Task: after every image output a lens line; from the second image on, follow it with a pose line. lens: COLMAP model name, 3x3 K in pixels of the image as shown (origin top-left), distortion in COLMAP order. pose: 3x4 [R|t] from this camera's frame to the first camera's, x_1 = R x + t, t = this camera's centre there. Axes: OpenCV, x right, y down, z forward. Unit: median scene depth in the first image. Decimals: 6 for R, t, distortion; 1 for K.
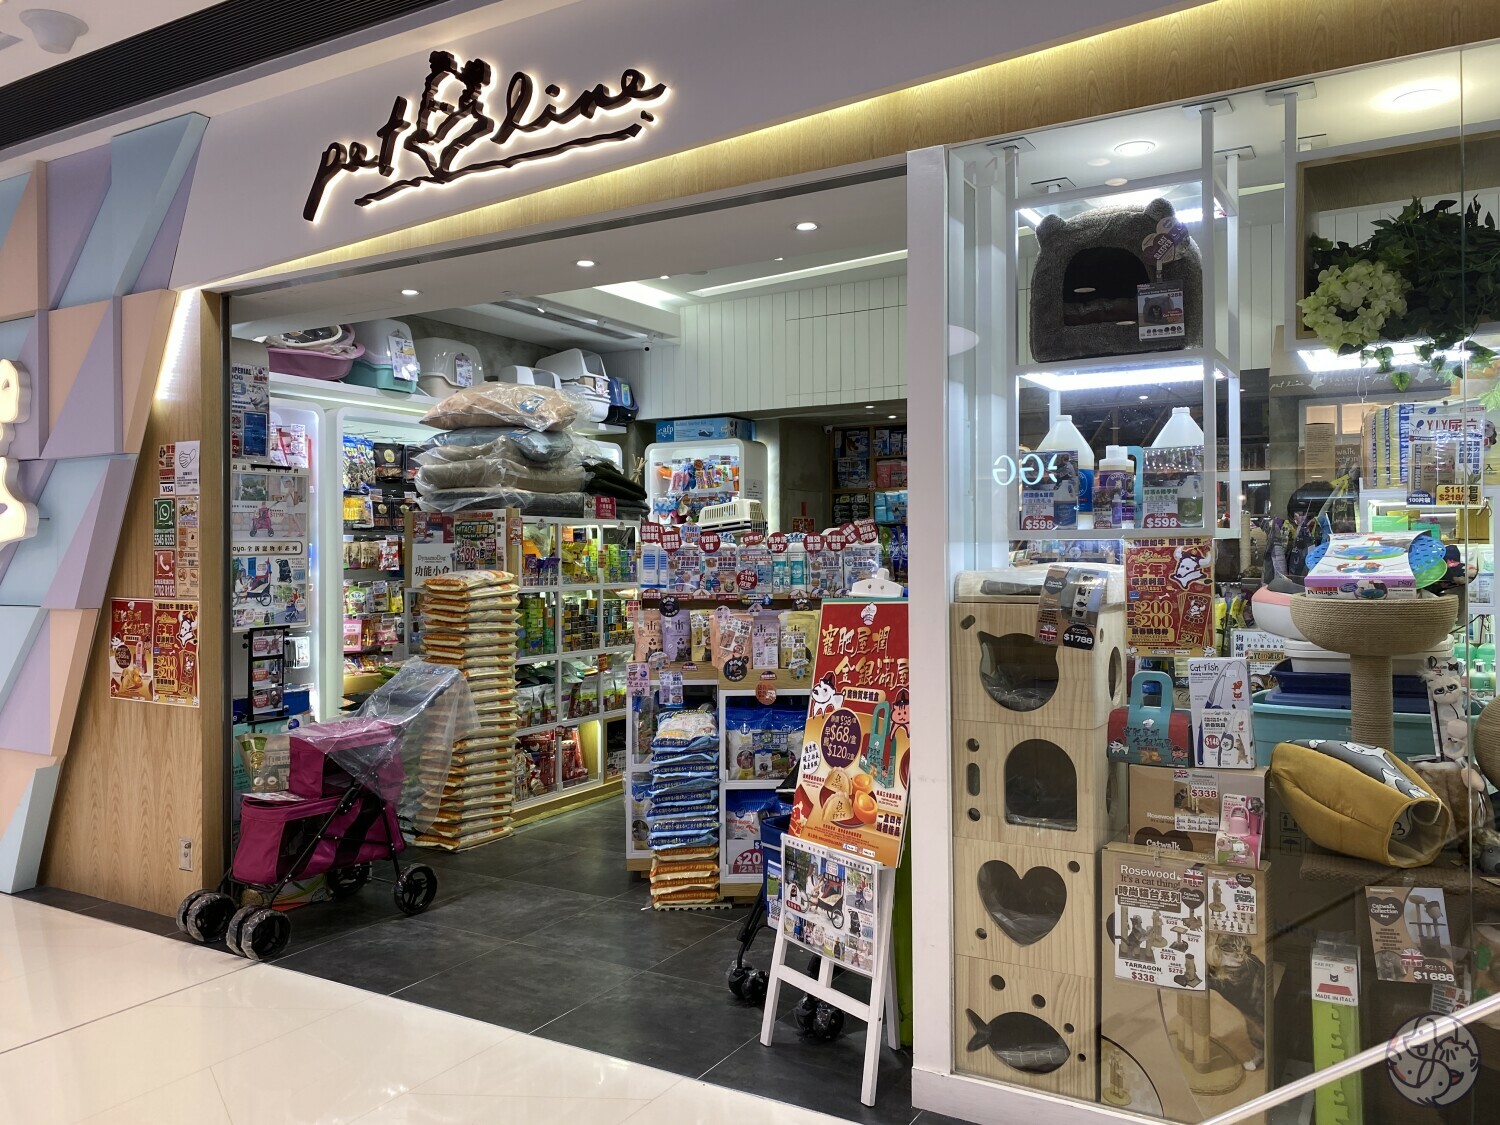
lens RADIAL K [[1148.1, 0, 751.1], [0, 1148.1, 541.3], [0, 0, 1]] dist [0.067829, -0.110838]
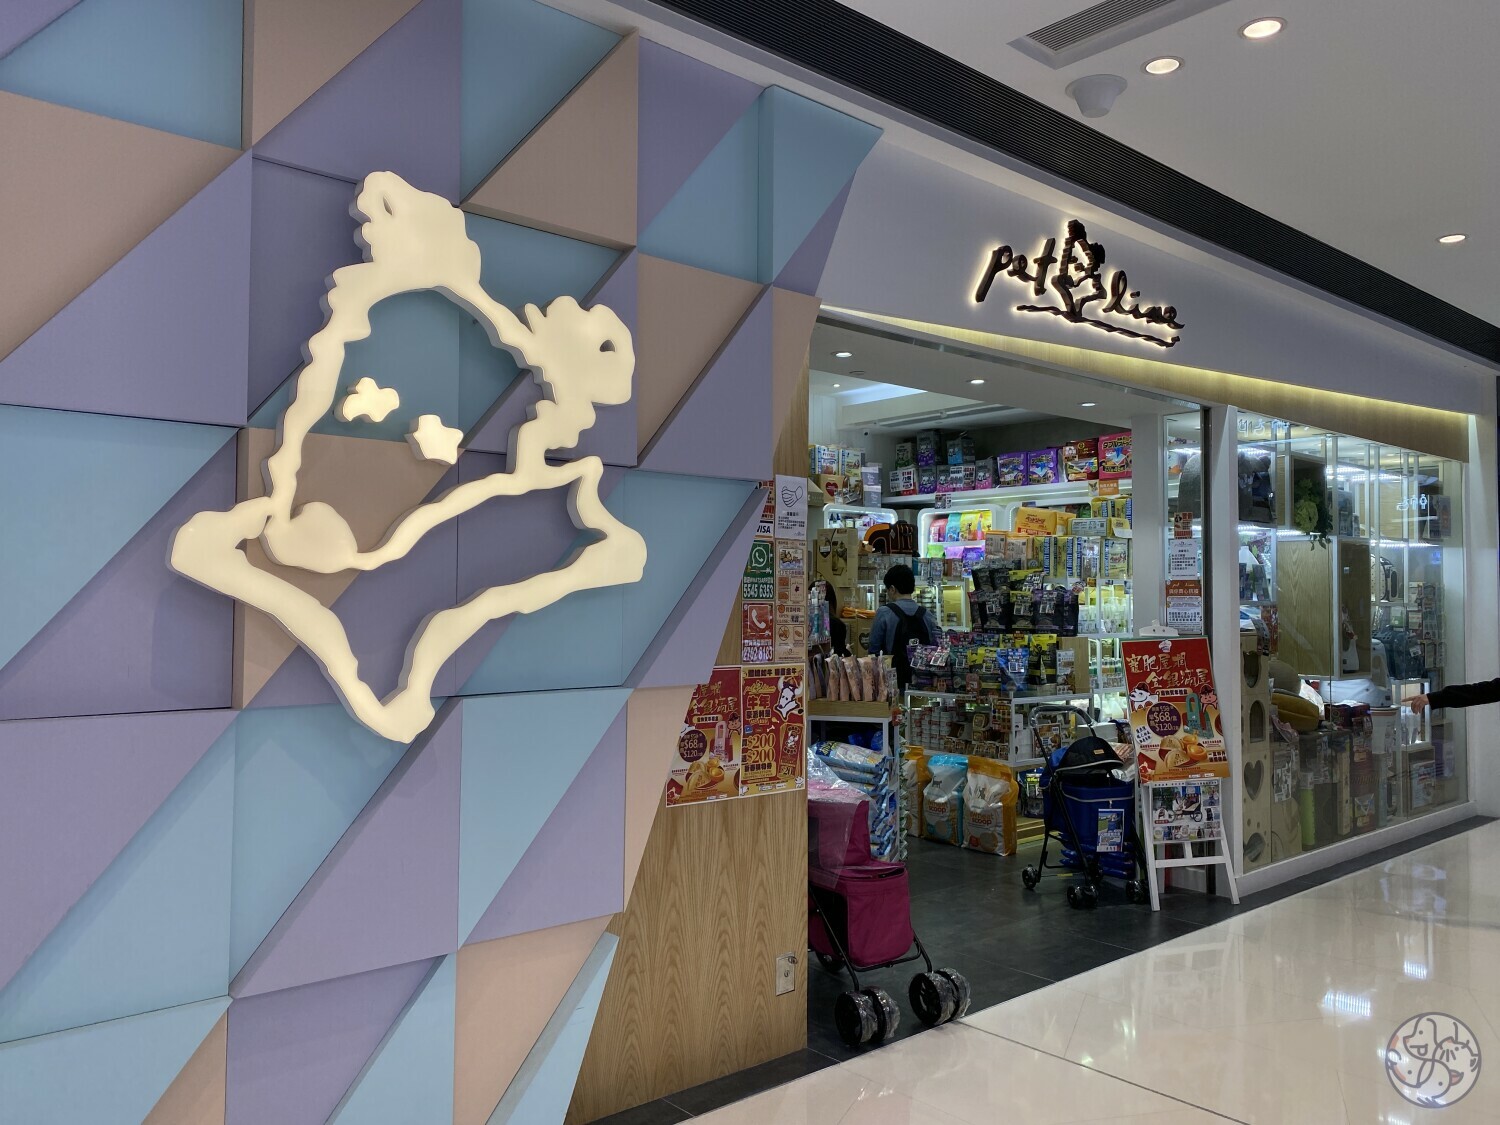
lens RADIAL K [[1136.3, 0, 750.0], [0, 1136.3, 562.5], [0, 0, 1]] dist [0.115854, -0.240764]
pose [[0.311121, 0.045848, 0.949264, -1.287263], [-0.009534, 0.998936, -0.045123, 0.015149], [-0.950322, 0.004989, 0.311228, 0.771101]]
